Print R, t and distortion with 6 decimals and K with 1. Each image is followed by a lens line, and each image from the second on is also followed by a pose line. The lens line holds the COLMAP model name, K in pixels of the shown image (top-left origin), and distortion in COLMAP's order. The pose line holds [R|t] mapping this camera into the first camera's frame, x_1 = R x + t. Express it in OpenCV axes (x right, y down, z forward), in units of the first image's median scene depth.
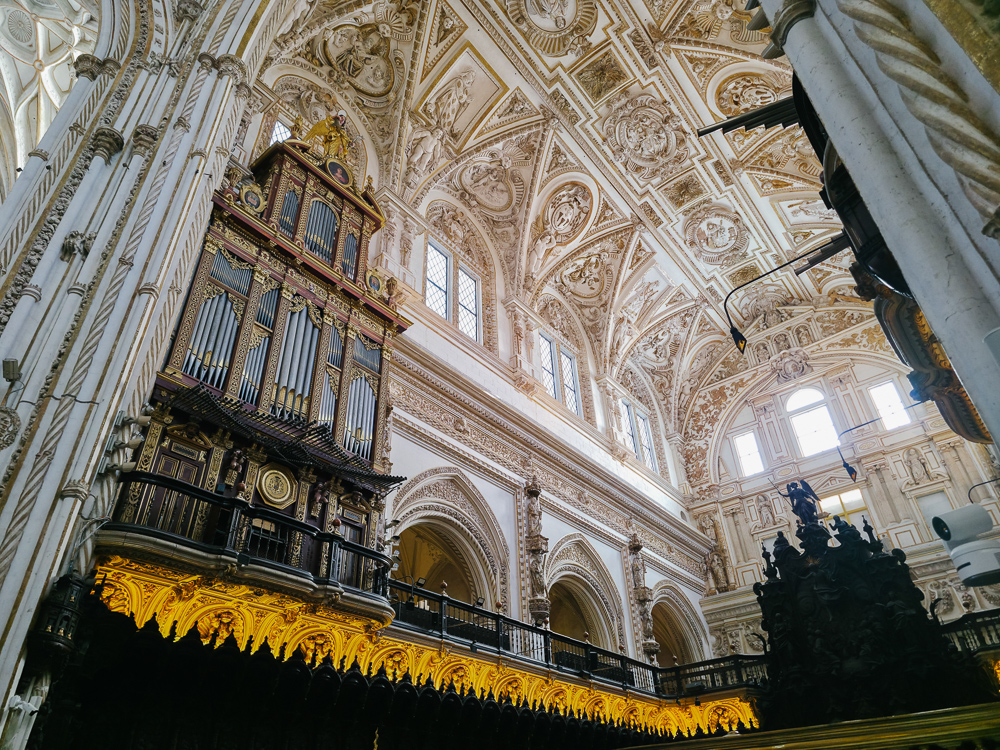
lens RADIAL K [[664.3, 0, 503.7], [0, 664.3, 383.0], [0, 0, 1]] dist [0.013892, -0.002501]
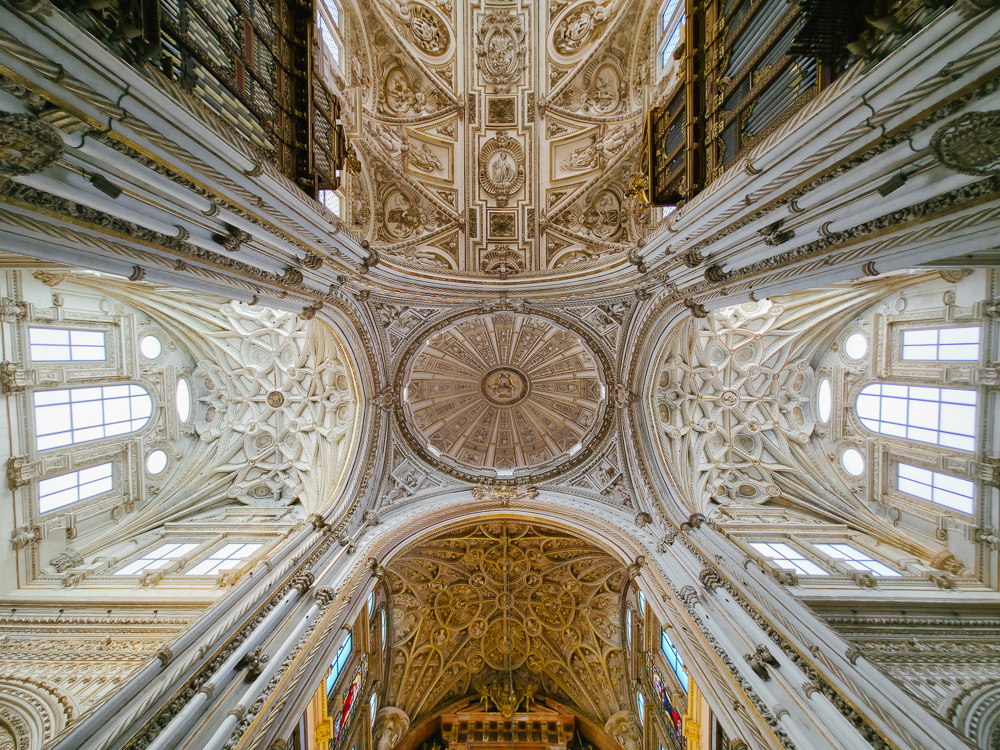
lens RADIAL K [[396.3, 0, 500.9], [0, 396.3, 368.9], [0, 0, 1]] dist [-0.000870, 0.000970]
pose [[-0.781657, -0.621638, -0.050776, -0.210412], [0.379736, -0.409739, -0.829406, 0.073111], [0.494786, -0.667592, 0.556334, 0.088492]]
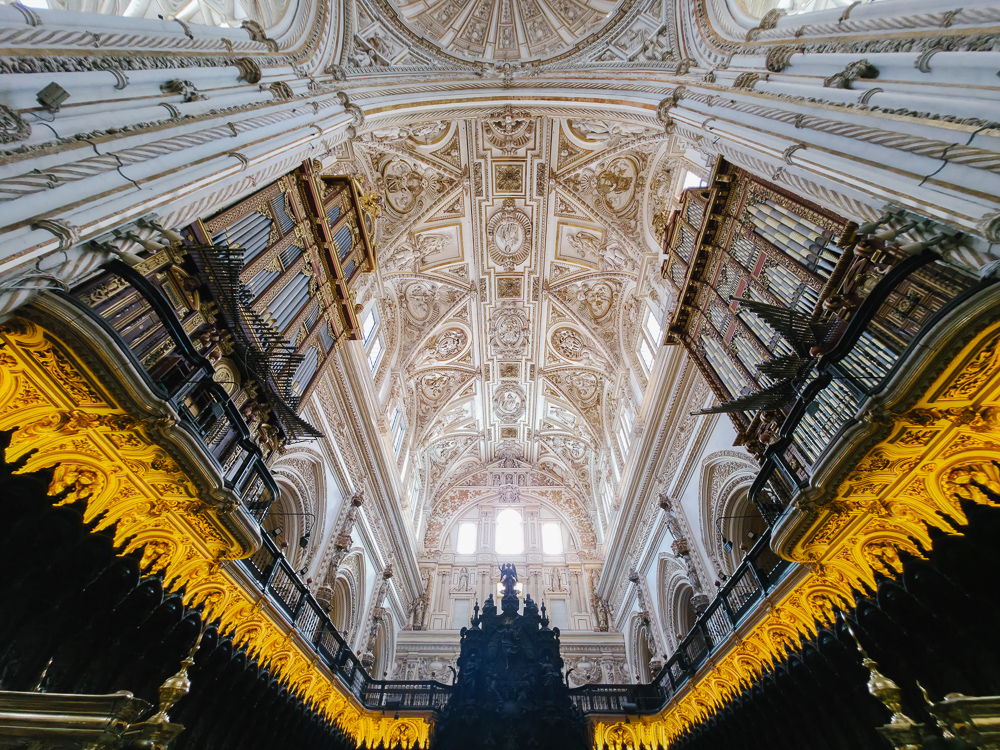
lens RADIAL K [[396.3, 0, 501.1], [0, 396.3, 369.0], [0, 0, 1]] dist [-0.000870, 0.000970]
pose [[0.786929, 0.509238, 0.348452, -0.143344], [-0.386885, 0.847123, -0.364284, 0.123756], [-0.480689, 0.151855, 0.863642, 0.169193]]
